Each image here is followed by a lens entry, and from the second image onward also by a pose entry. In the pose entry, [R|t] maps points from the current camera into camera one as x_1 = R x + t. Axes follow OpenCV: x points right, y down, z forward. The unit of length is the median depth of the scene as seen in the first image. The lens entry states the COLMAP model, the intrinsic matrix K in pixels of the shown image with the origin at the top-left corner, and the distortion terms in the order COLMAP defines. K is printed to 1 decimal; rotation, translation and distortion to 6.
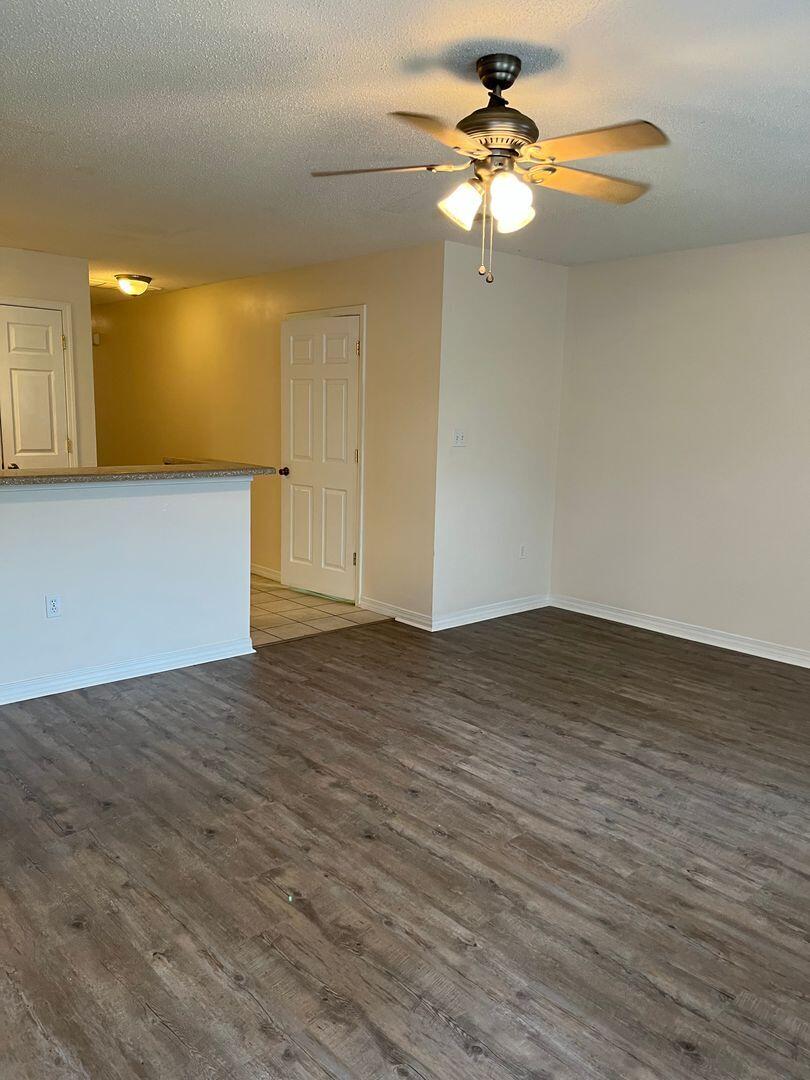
lens RADIAL K [[816.0, 0, 396.9], [0, 816.0, 545.2], [0, 0, 1]] dist [0.004458, 0.001220]
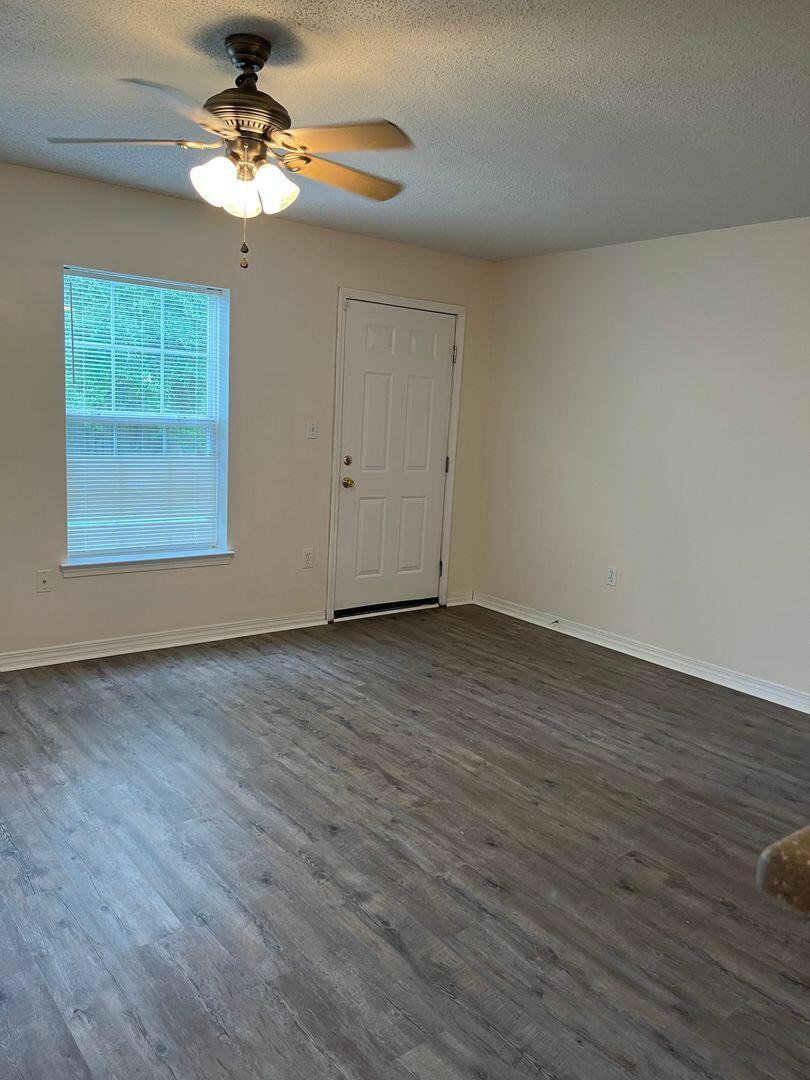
lens RADIAL K [[816.0, 0, 396.9], [0, 816.0, 545.2], [0, 0, 1]] dist [0.004458, 0.001220]
pose [[-0.994731, -0.087075, 0.054106, -0.136053], [-0.064366, 0.941268, 0.331469, -0.313527], [-0.079791, 0.326240, -0.941913, 1.828564]]
